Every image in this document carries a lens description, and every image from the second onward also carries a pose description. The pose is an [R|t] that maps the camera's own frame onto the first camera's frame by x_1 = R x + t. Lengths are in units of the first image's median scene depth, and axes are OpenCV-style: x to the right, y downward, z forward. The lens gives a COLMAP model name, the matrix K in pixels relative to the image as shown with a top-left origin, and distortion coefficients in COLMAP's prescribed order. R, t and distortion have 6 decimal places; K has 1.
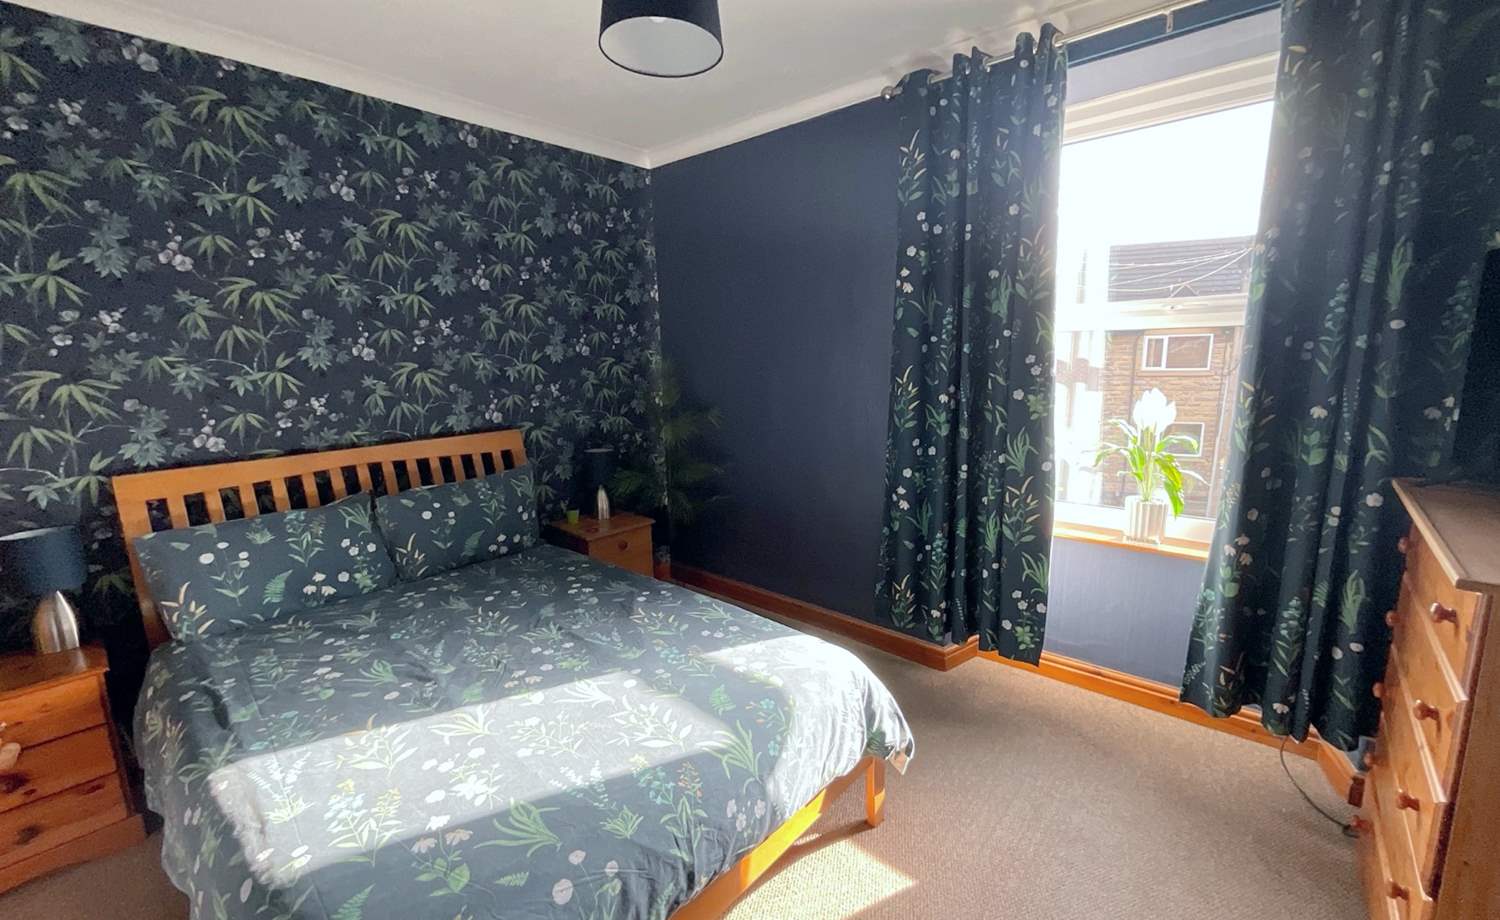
lens RADIAL K [[608.8, 0, 748.3], [0, 608.8, 457.6], [0, 0, 1]] dist [0.000963, -0.002335]
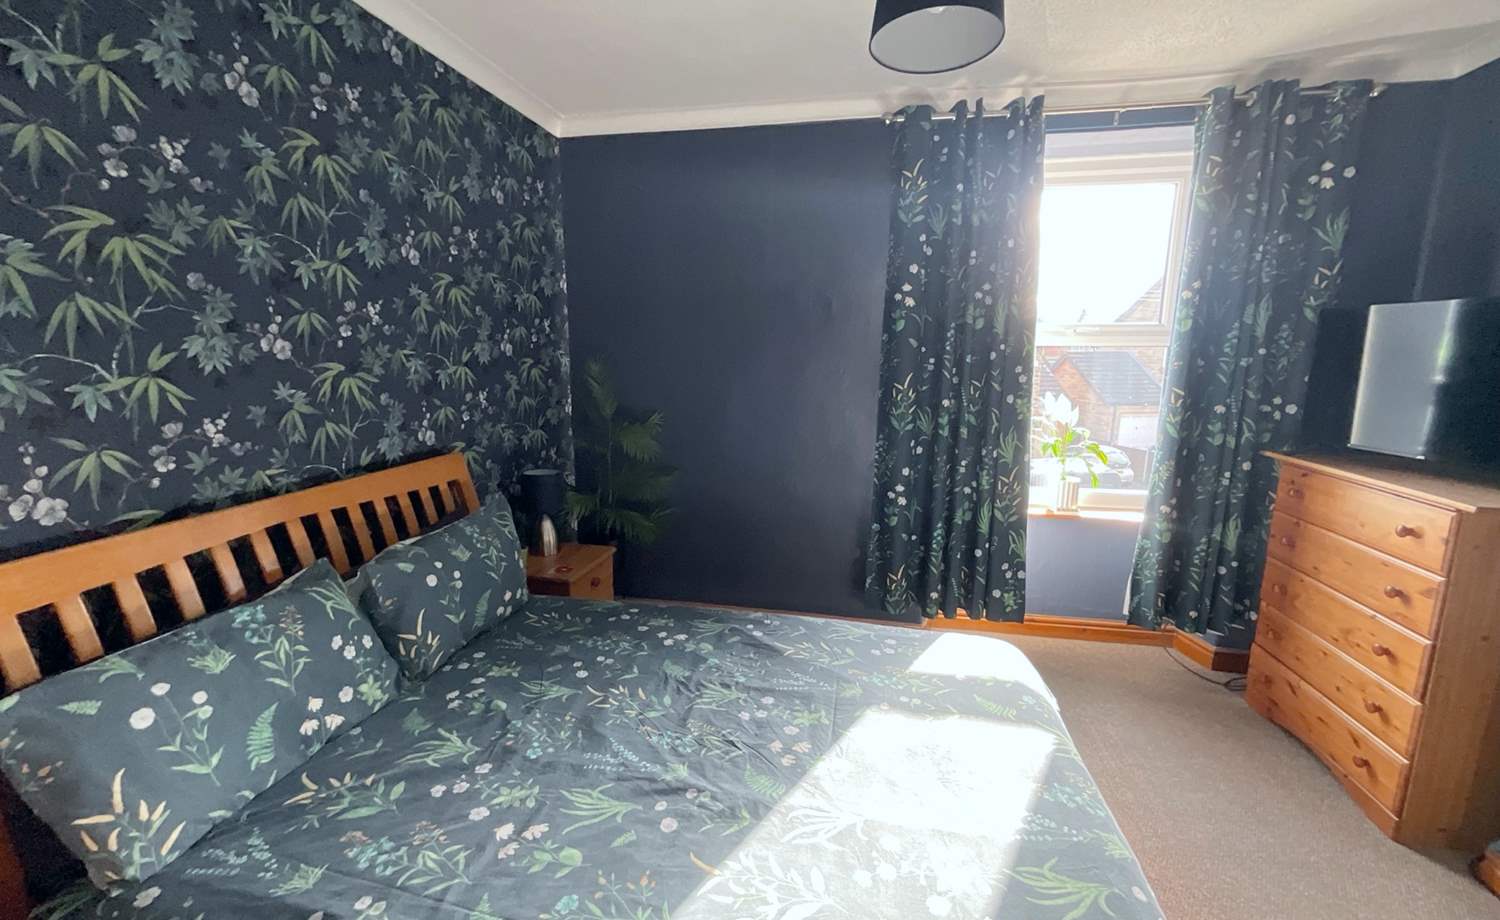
lens RADIAL K [[608.8, 0, 752.6], [0, 608.8, 458.3], [0, 0, 1]] dist [0.000963, -0.002335]
pose [[0.865756, -0.062192, 0.496587, -0.588561], [0.062449, 0.997918, 0.016104, -0.037645], [-0.496554, 0.017069, 0.867838, 0.216597]]
